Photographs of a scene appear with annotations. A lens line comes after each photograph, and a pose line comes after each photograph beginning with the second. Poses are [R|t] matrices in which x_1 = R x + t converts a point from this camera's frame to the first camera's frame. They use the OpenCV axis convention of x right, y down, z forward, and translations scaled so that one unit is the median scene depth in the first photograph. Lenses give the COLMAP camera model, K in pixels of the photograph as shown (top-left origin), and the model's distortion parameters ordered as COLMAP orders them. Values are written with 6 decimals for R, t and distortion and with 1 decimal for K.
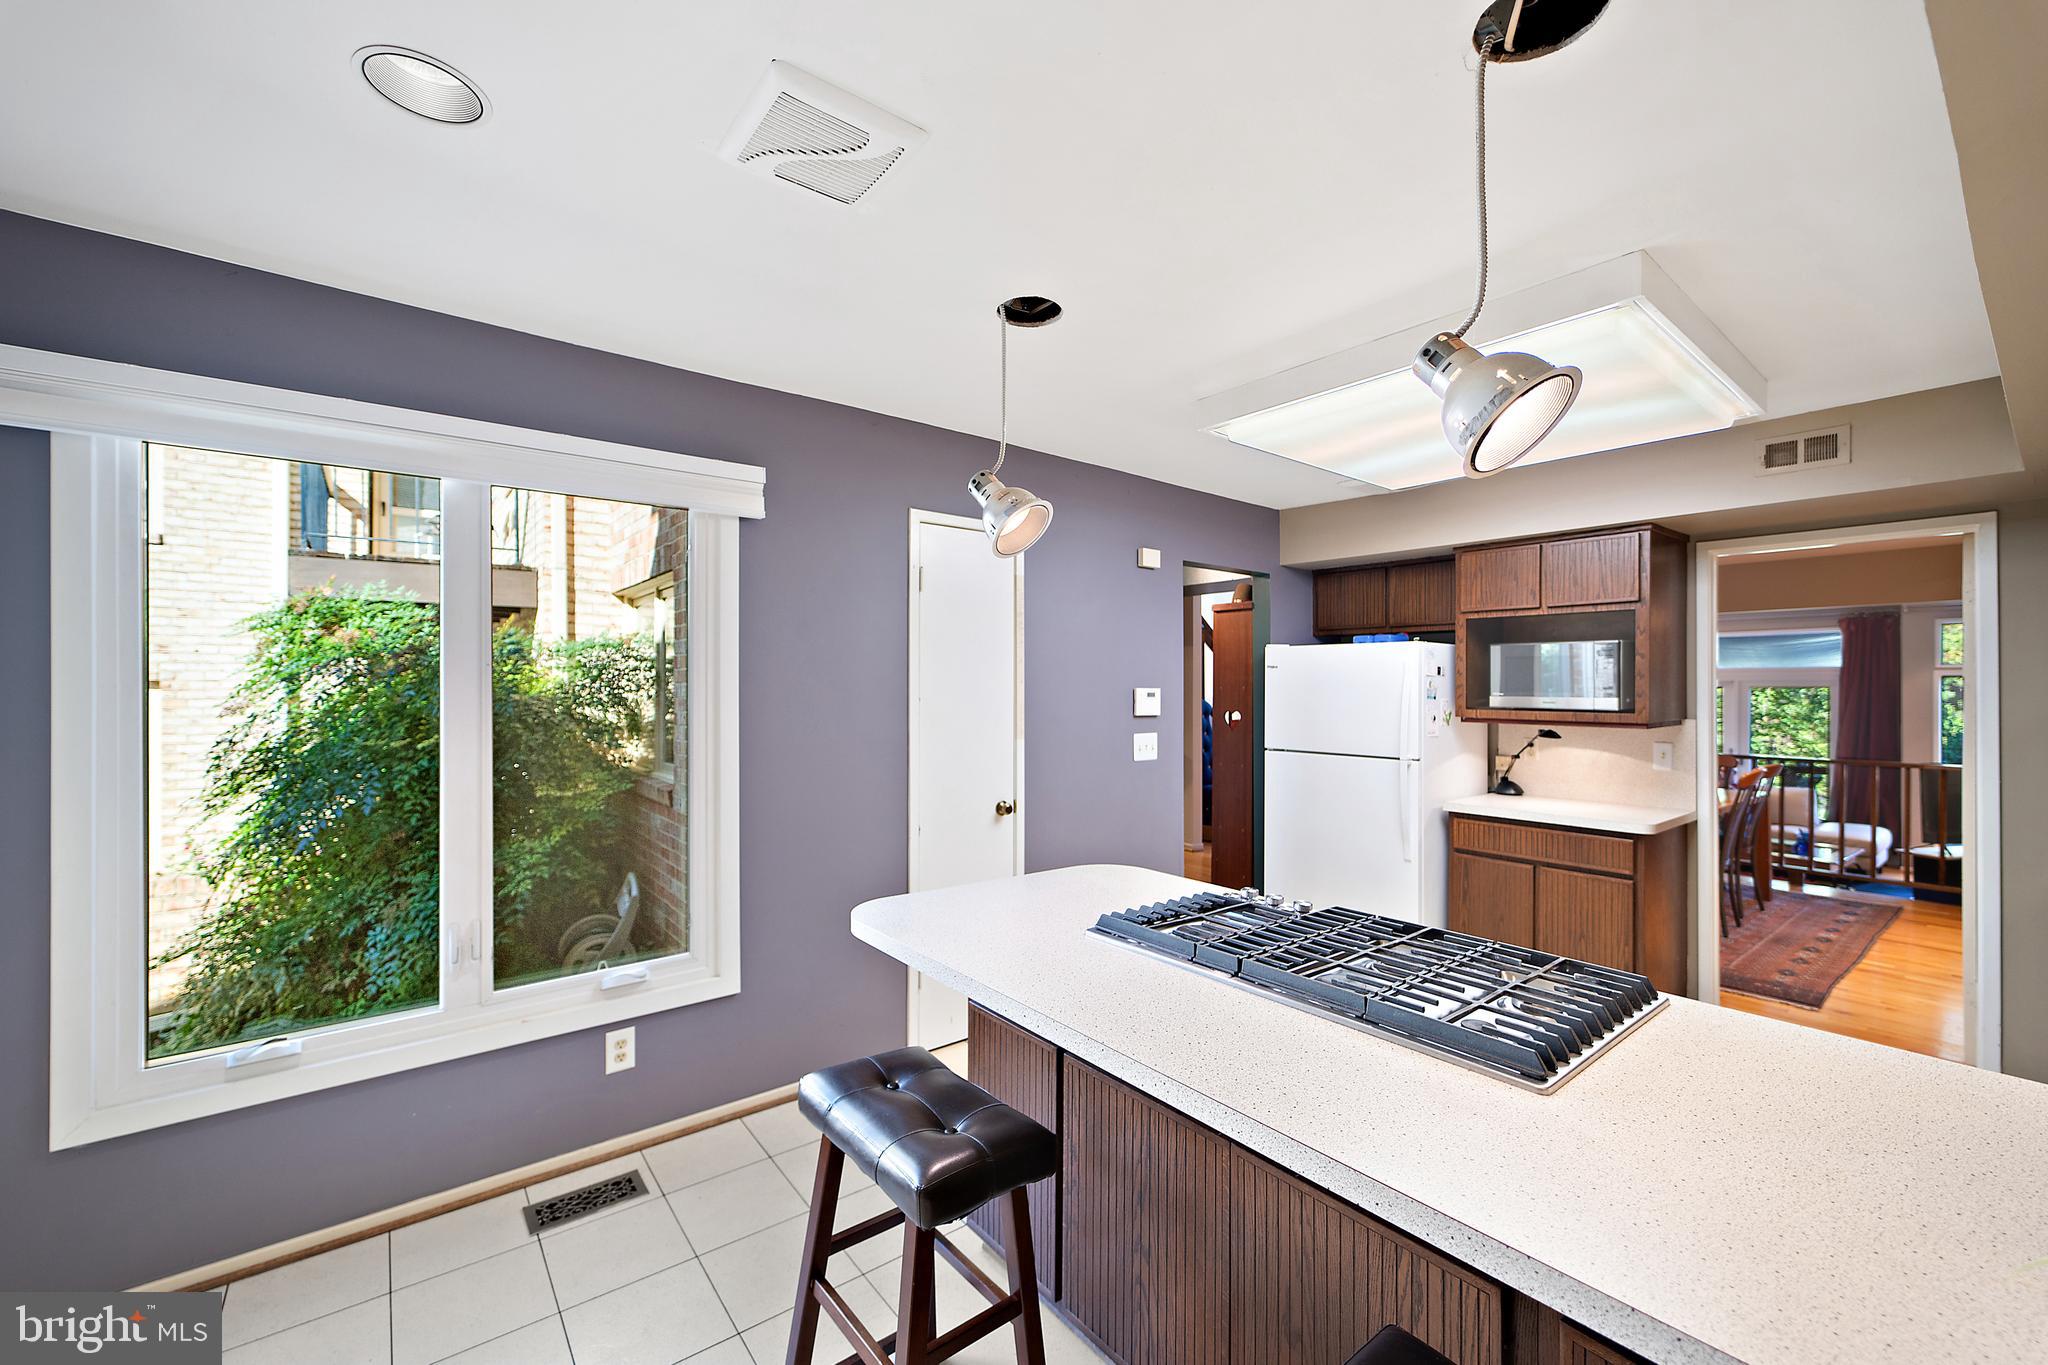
lens RADIAL K [[827.2, 0, 1024.0], [0, 827.2, 682.5], [0, 0, 1]] dist [-0.000415, -0.000022]
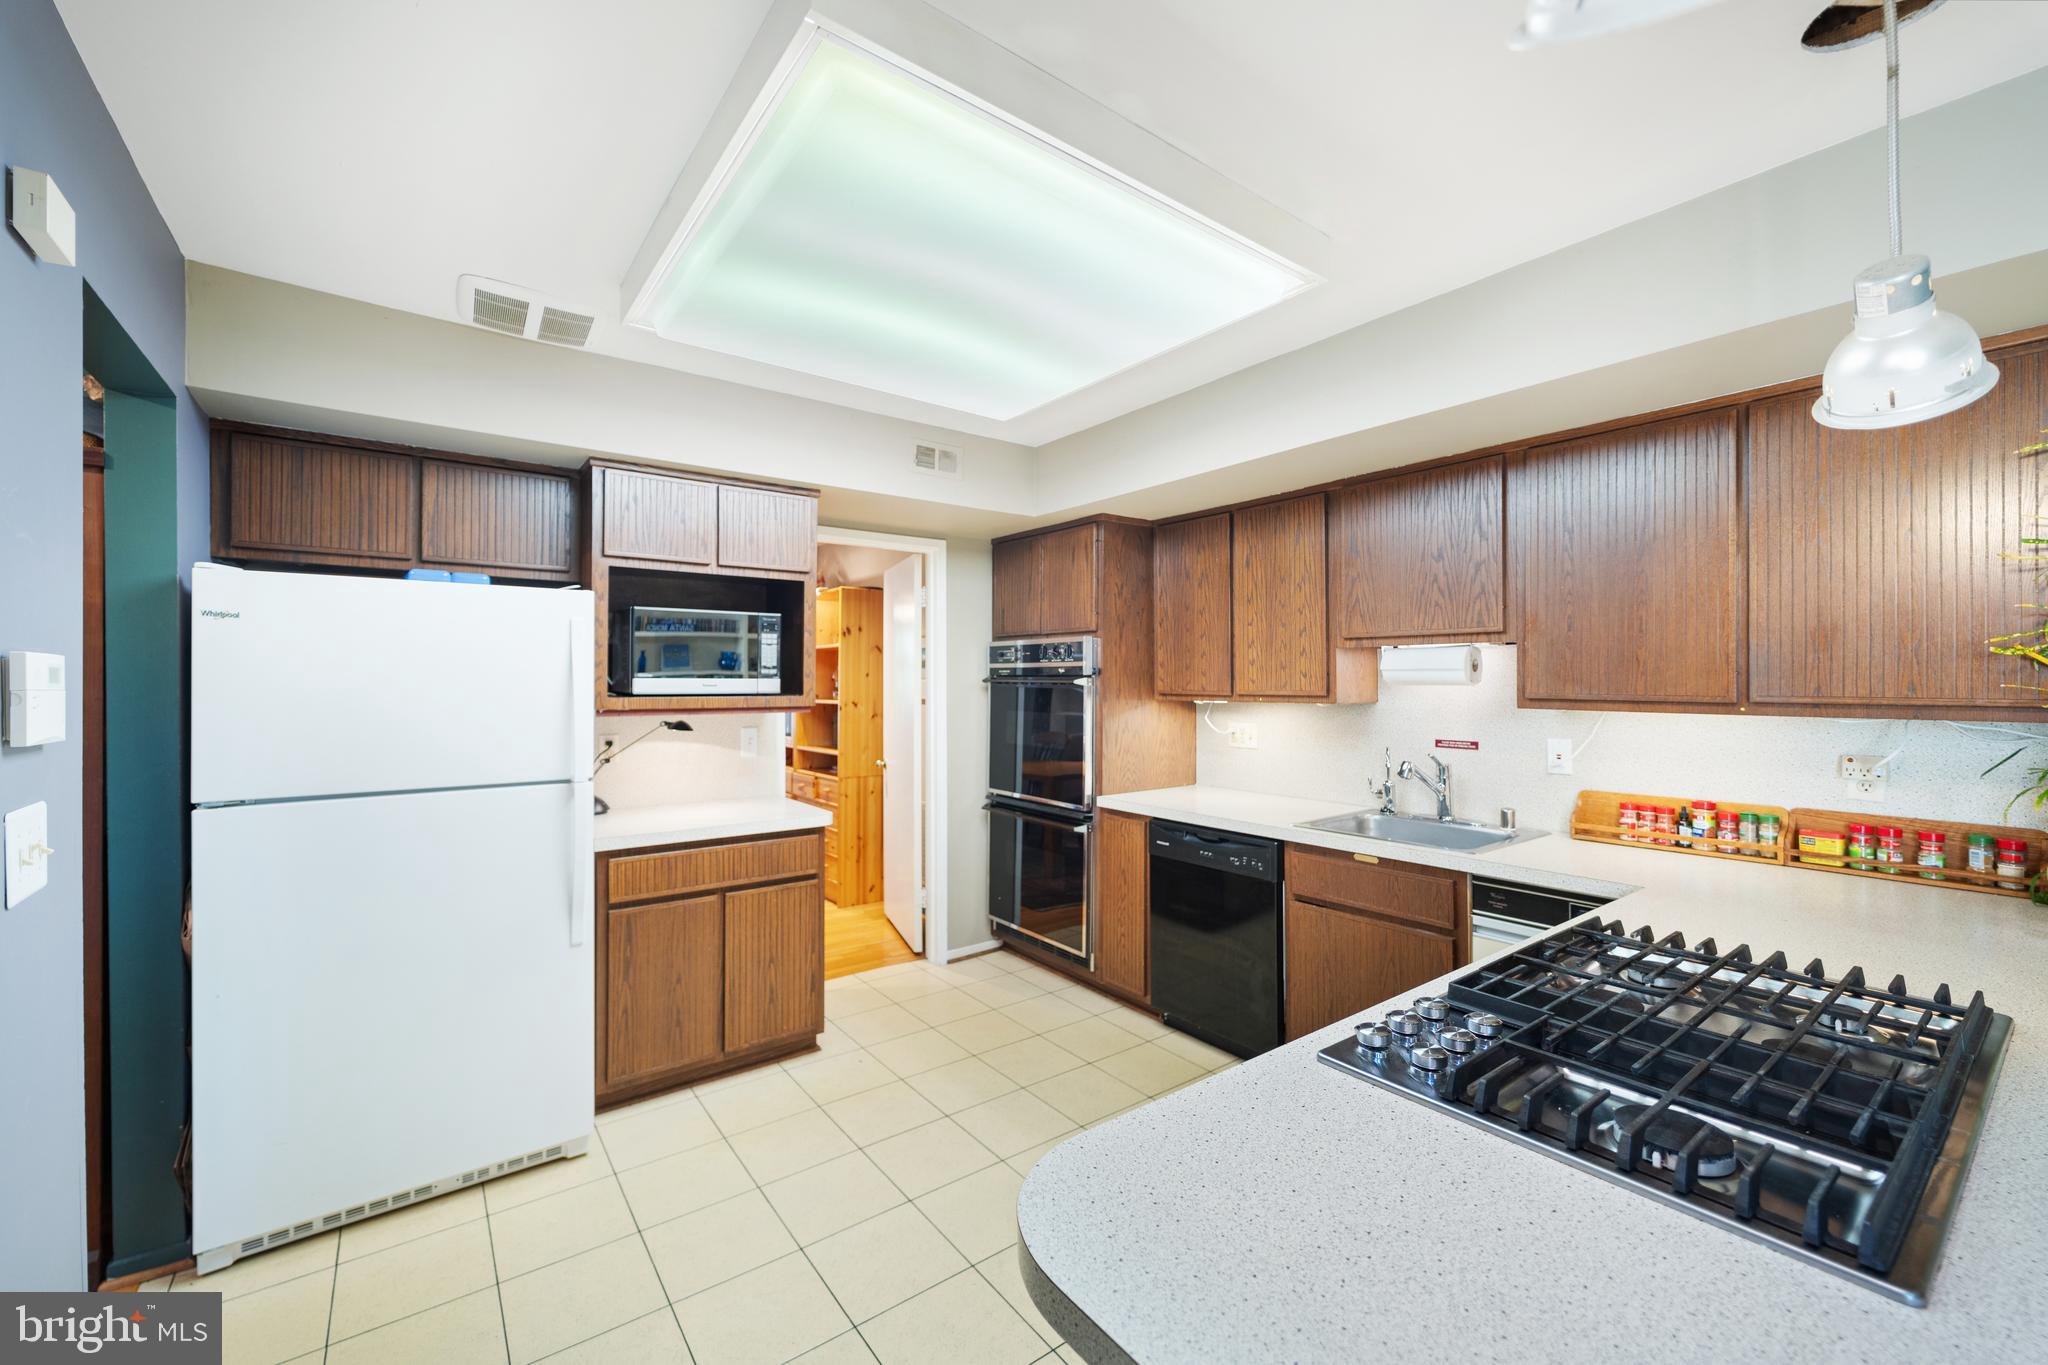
lens RADIAL K [[827.2, 0, 1024.0], [0, 827.2, 682.5], [0, 0, 1]] dist [-0.000415, -0.000022]
pose [[0.019855, -0.008716, 0.999765, -0.150442], [-0.003734, 0.999954, 0.008792, 0.012559], [-0.999796, -0.003908, 0.019822, 0.660169]]
